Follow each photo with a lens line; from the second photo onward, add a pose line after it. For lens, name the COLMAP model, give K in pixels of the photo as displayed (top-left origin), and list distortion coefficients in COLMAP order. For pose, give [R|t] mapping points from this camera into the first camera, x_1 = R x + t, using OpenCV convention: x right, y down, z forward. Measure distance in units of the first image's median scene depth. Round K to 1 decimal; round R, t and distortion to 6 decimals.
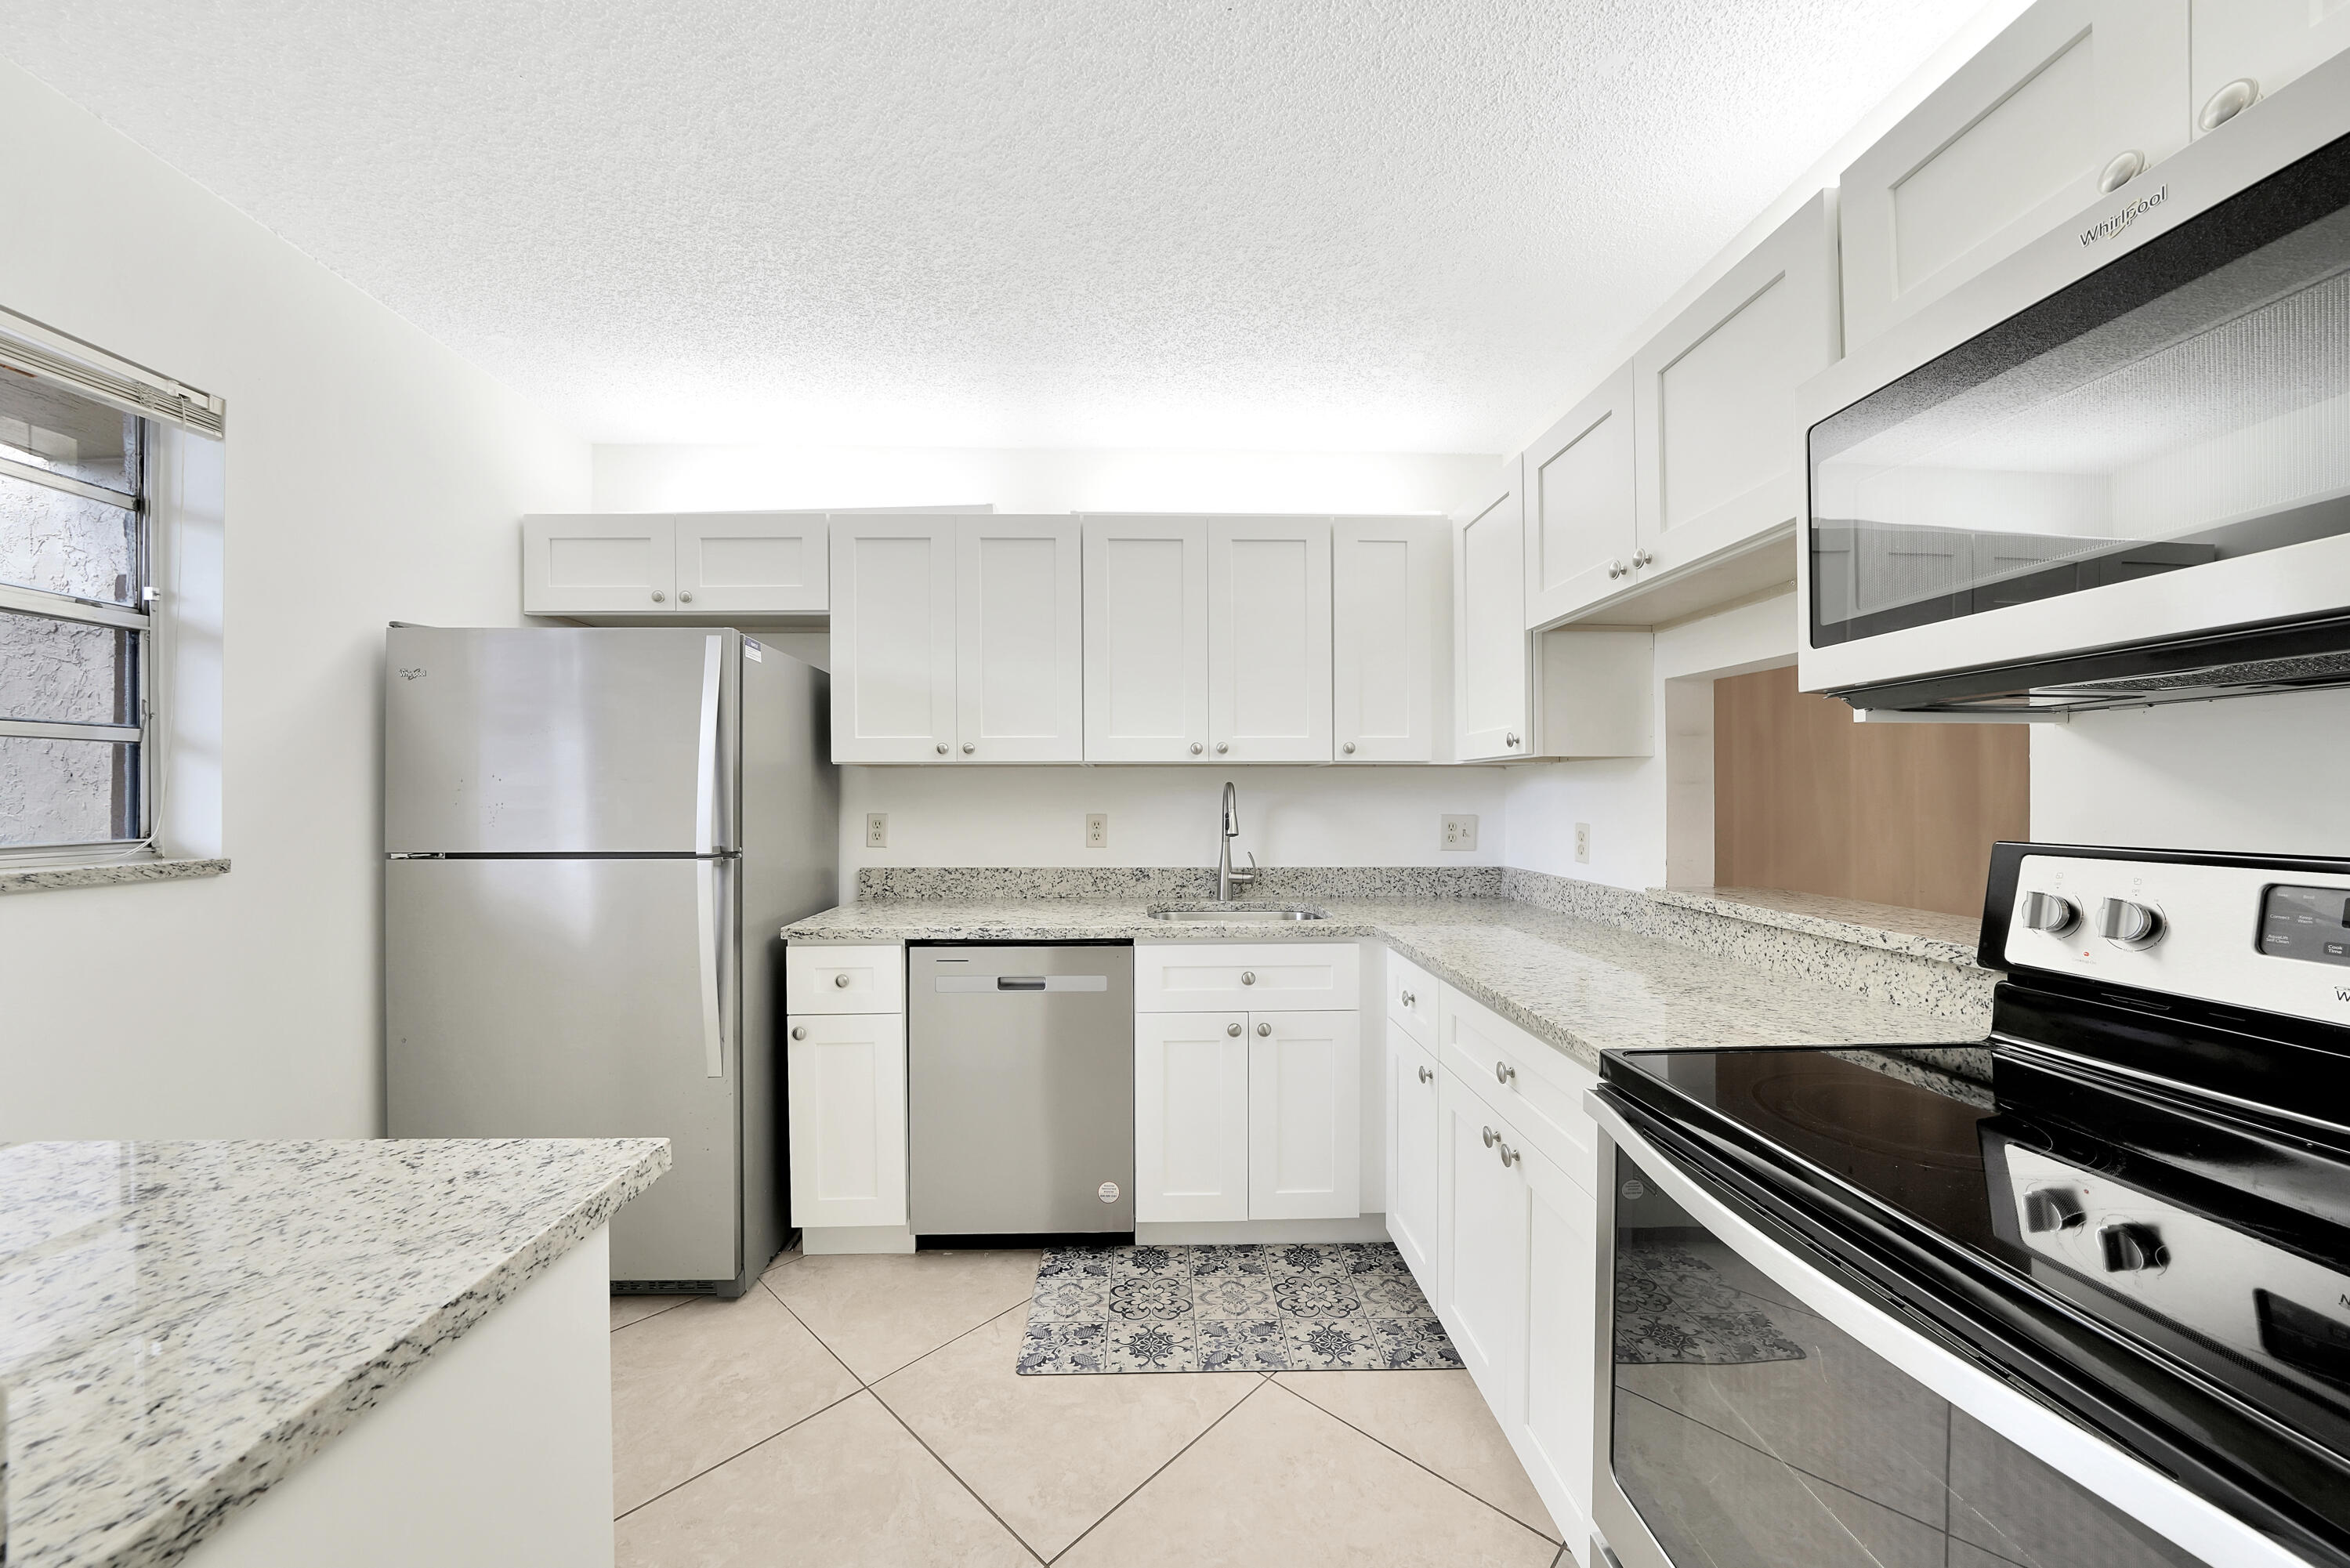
lens RADIAL K [[836.8, 0, 1167.4], [0, 836.8, 792.1], [0, 0, 1]] dist [-0.022714, 0.003242]
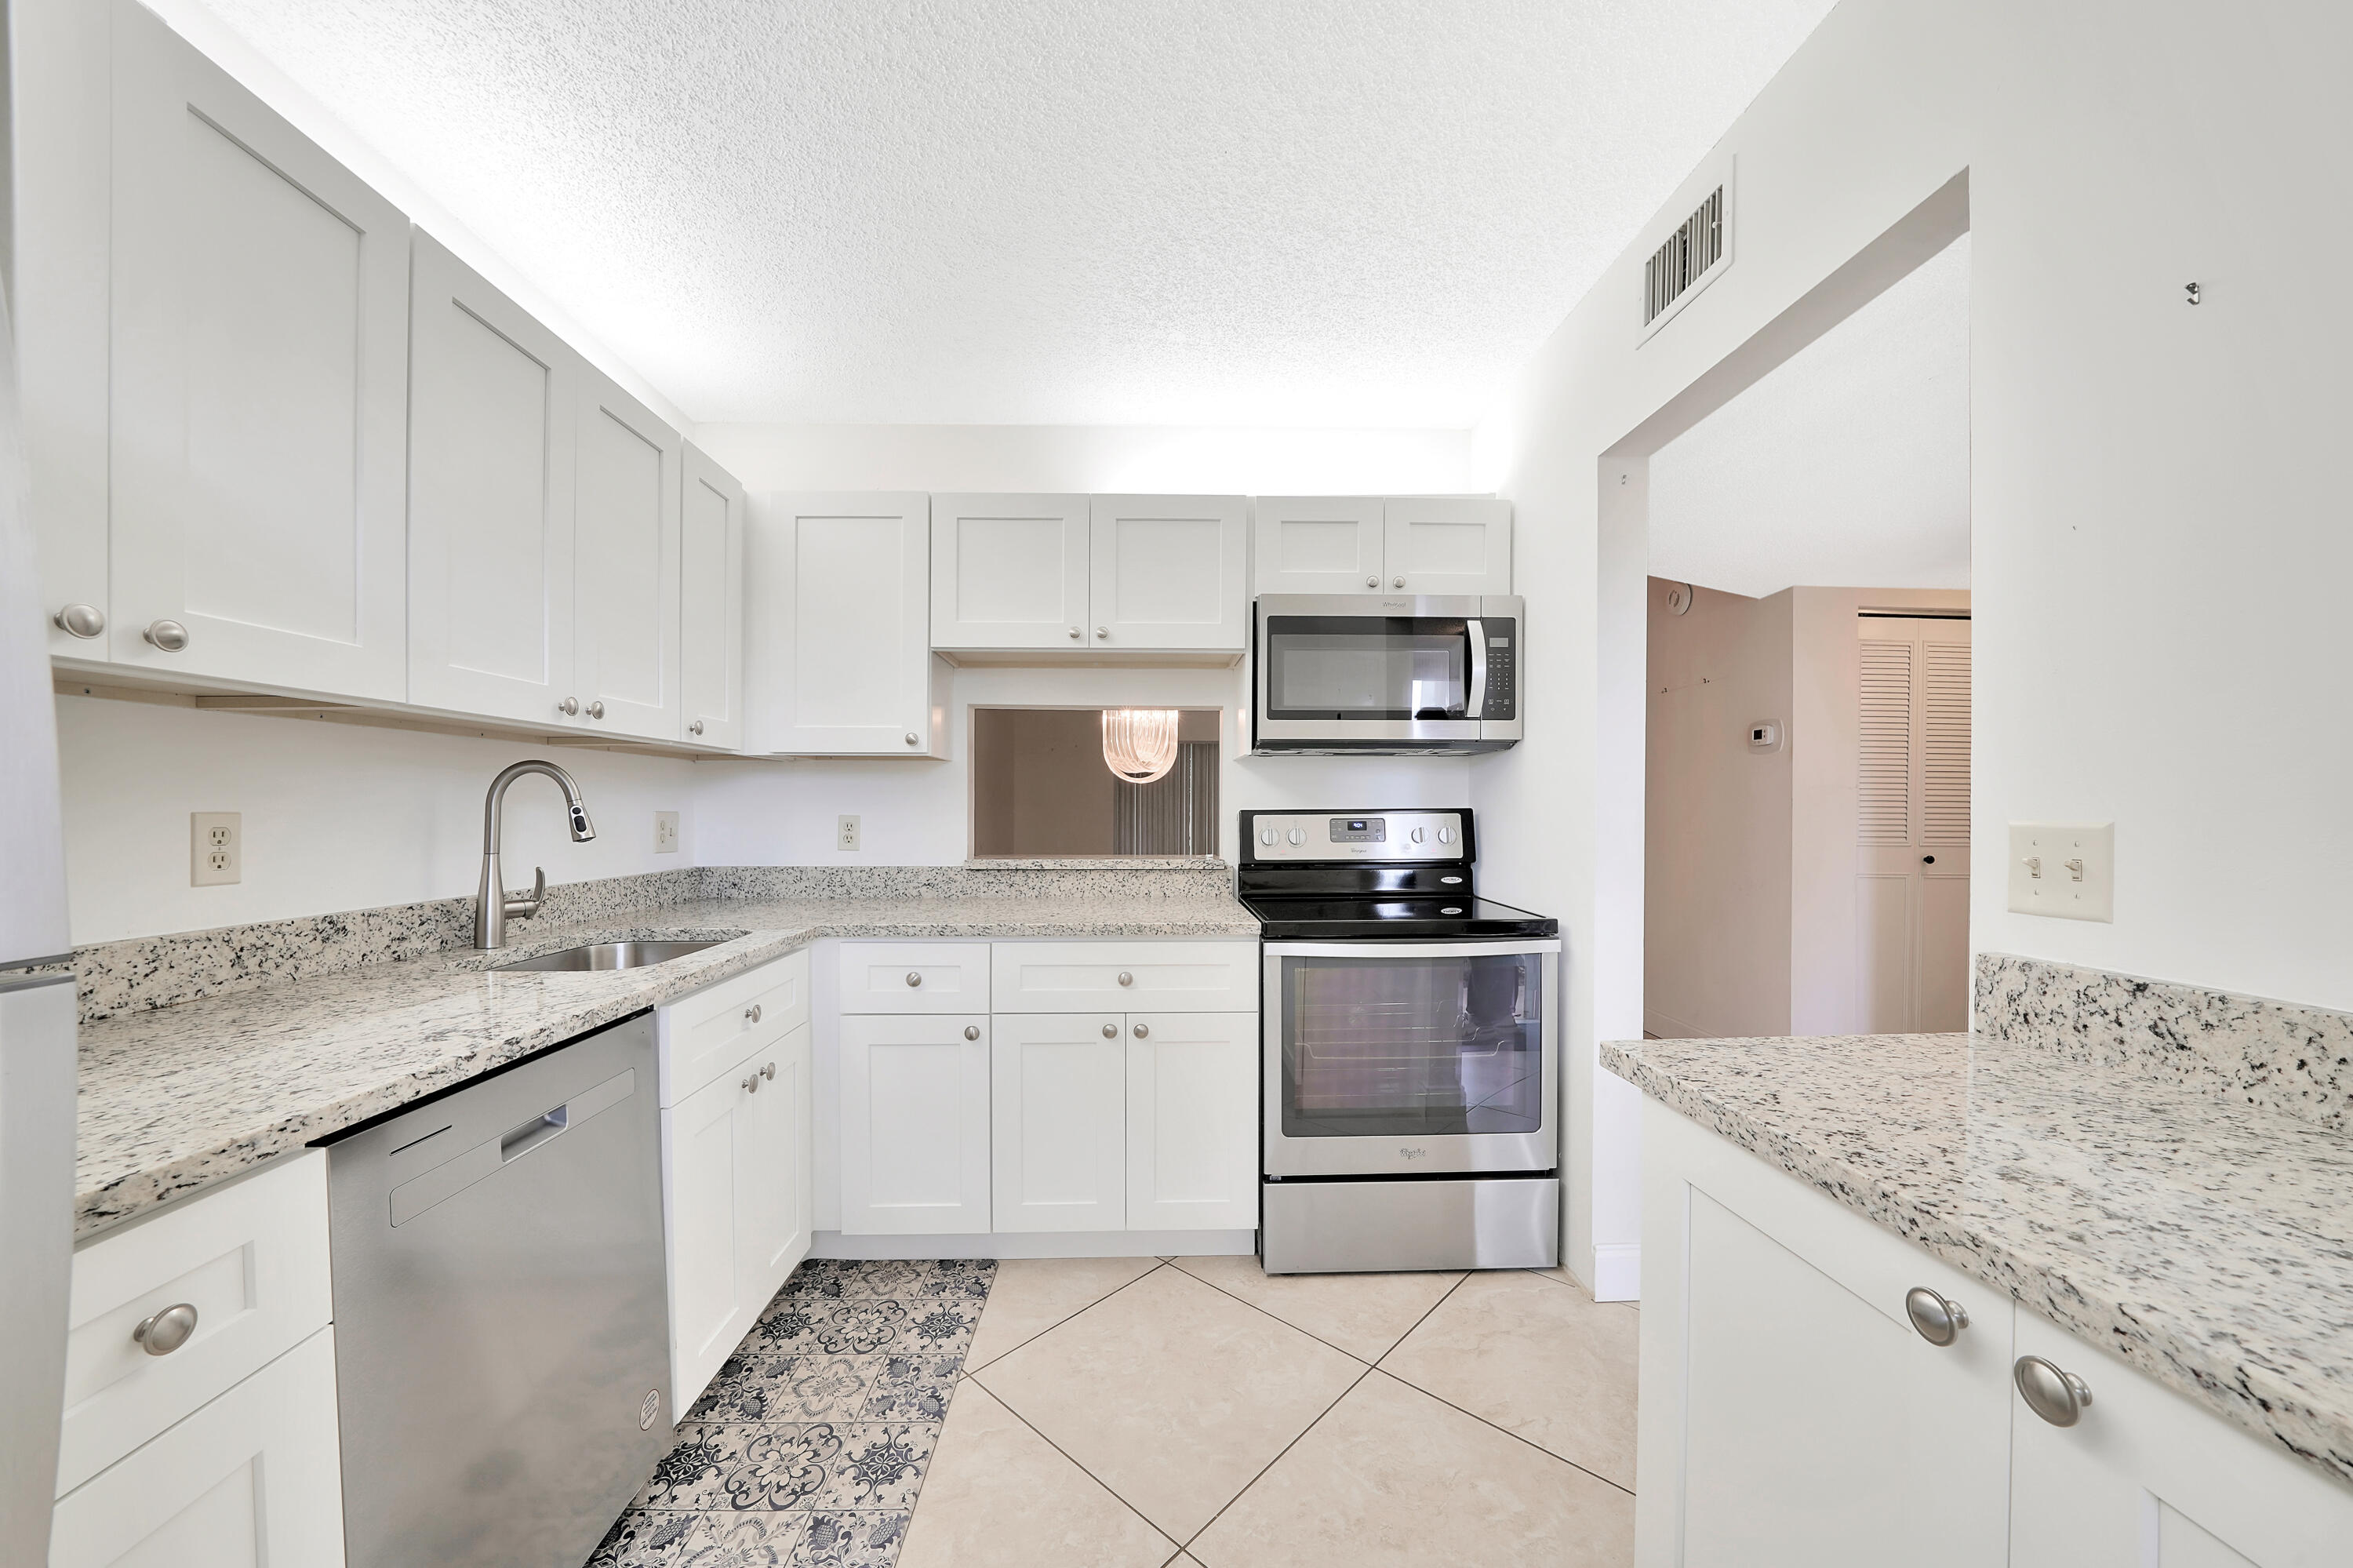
lens RADIAL K [[831.8, 0, 1163.2], [0, 831.8, 807.7], [0, 0, 1]] dist [-0.023486, 0.003107]
pose [[0.002175, 0.001200, 0.999997, -0.695105], [-0.003650, 0.999993, -0.001192, 0.028778], [-0.999991, -0.003648, 0.002180, 0.626438]]
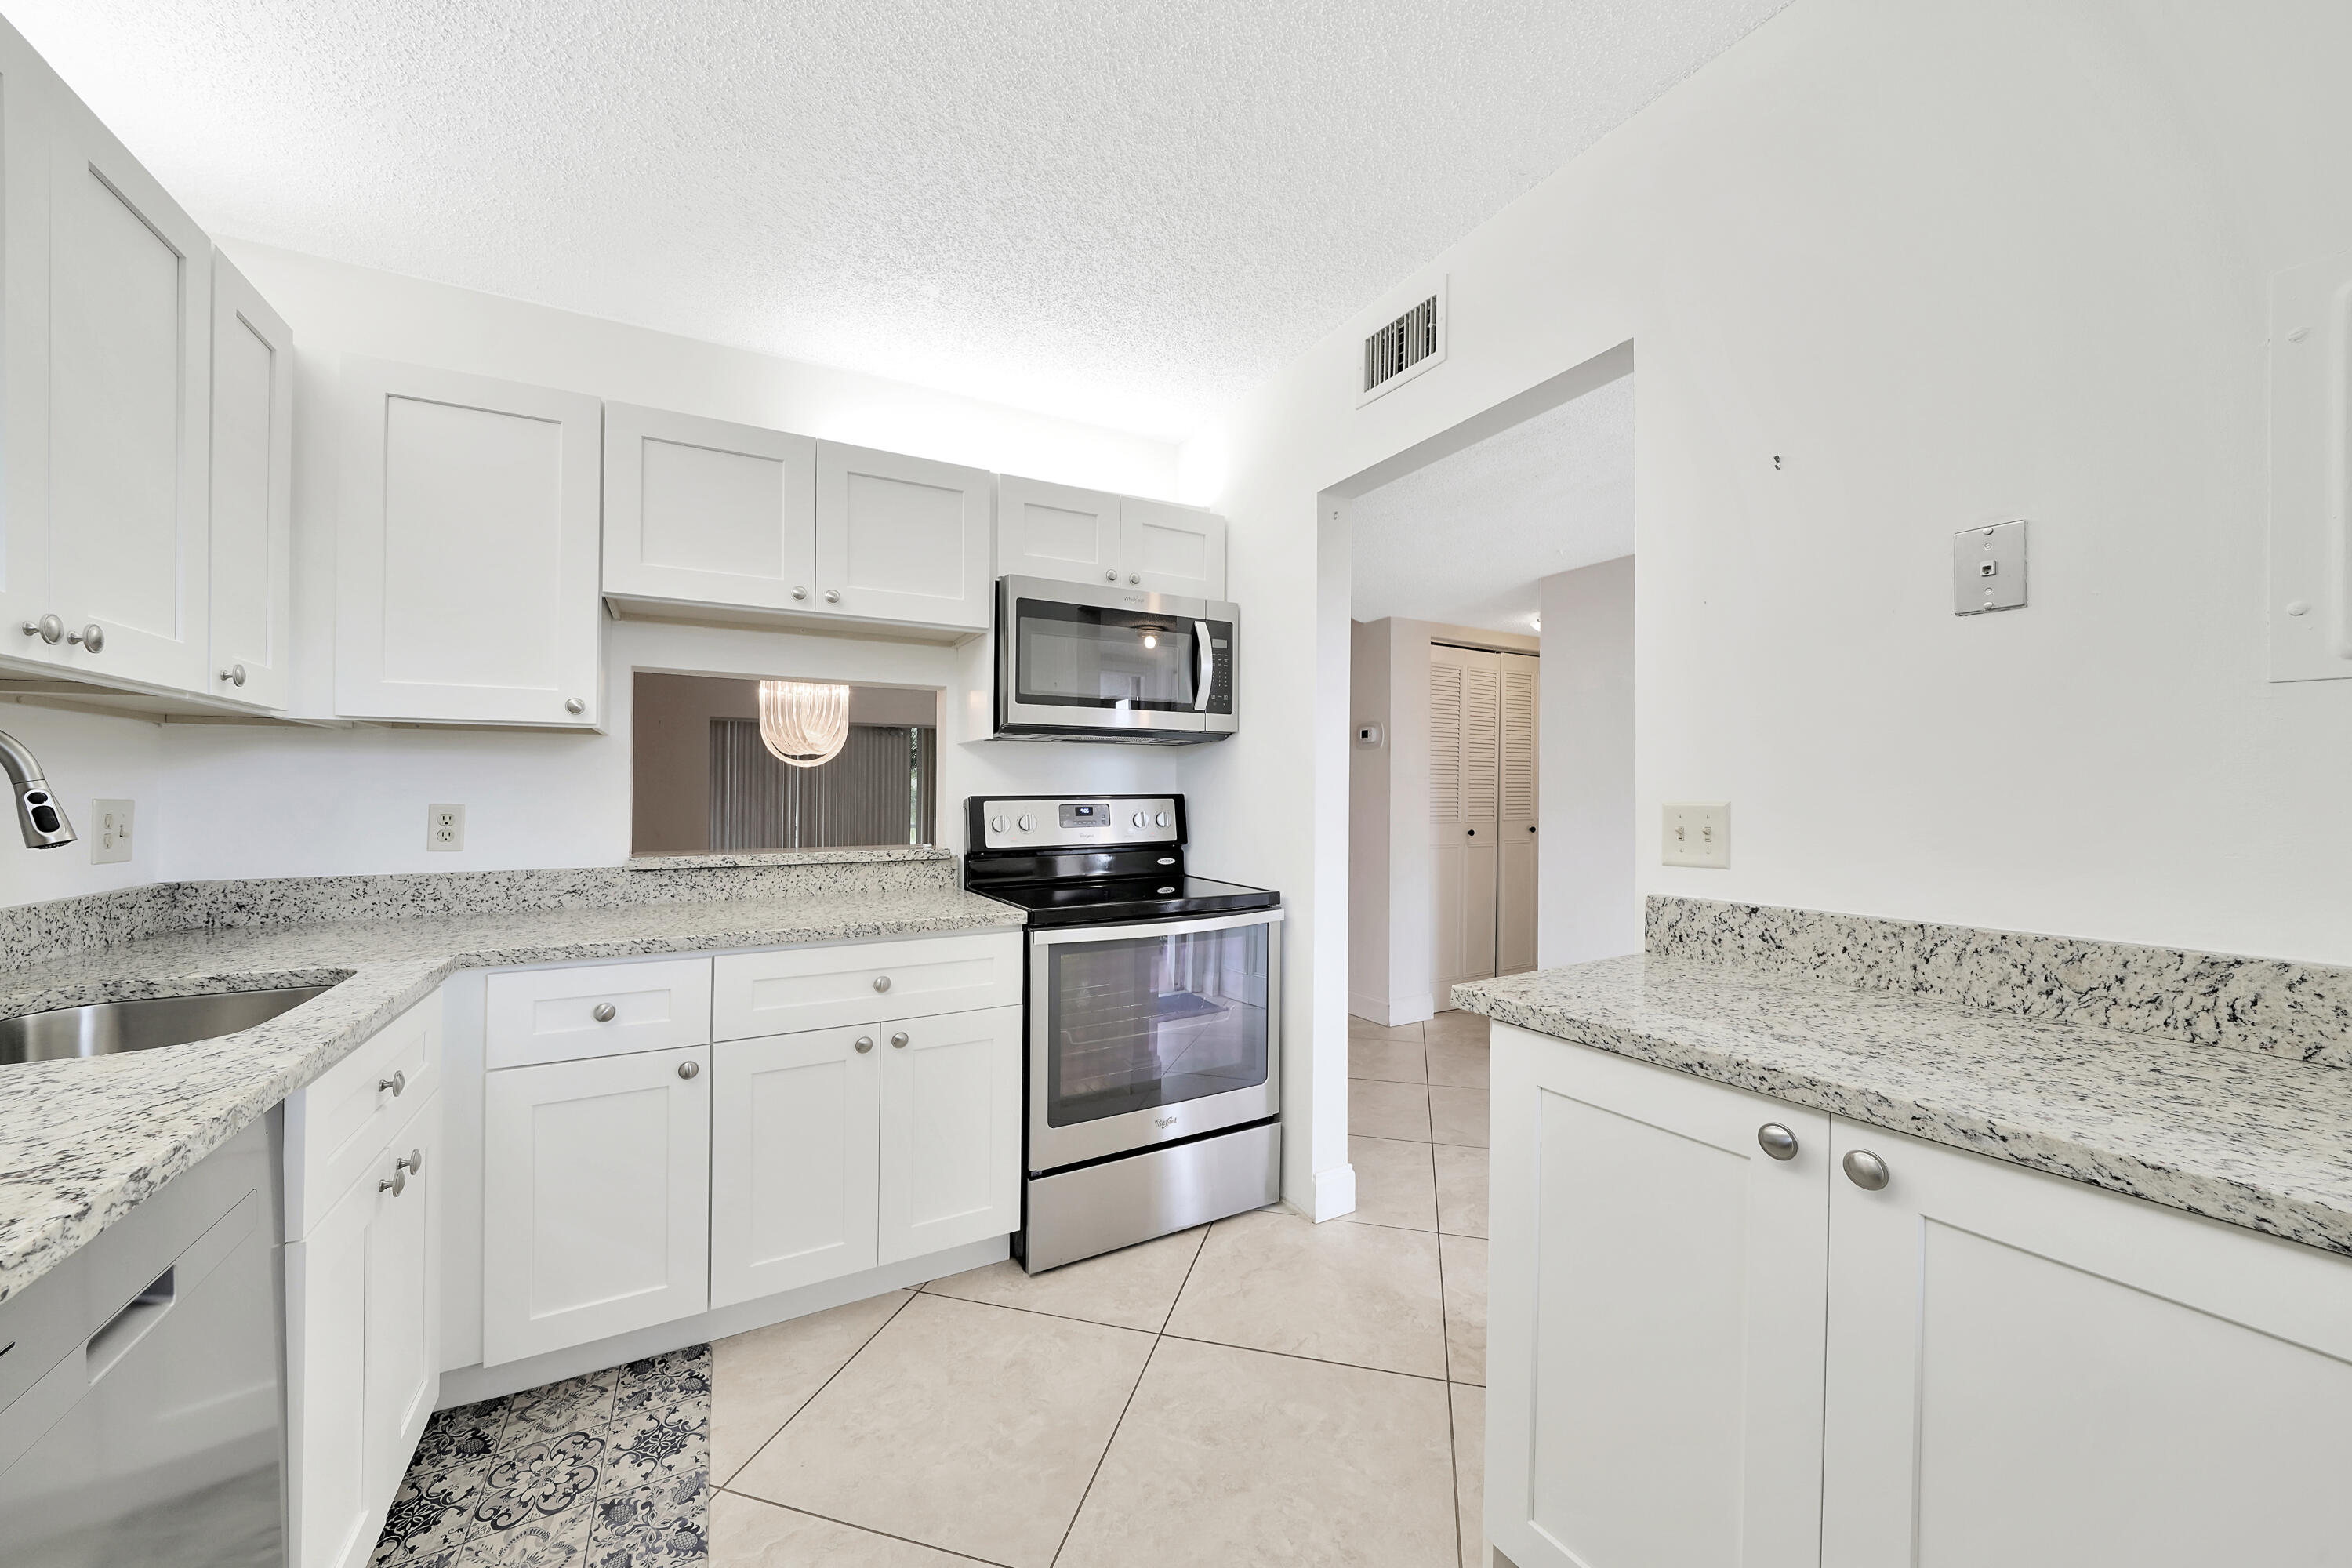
lens RADIAL K [[841.5, 0, 1164.5], [0, 841.5, 780.1], [0, 0, 1]] dist [-0.024351, 0.002460]
pose [[-0.463750, 0.016703, 0.885808, -0.644545], [-0.001510, 0.999806, -0.019643, 0.030566], [-0.885965, -0.010447, -0.463635, 0.818930]]
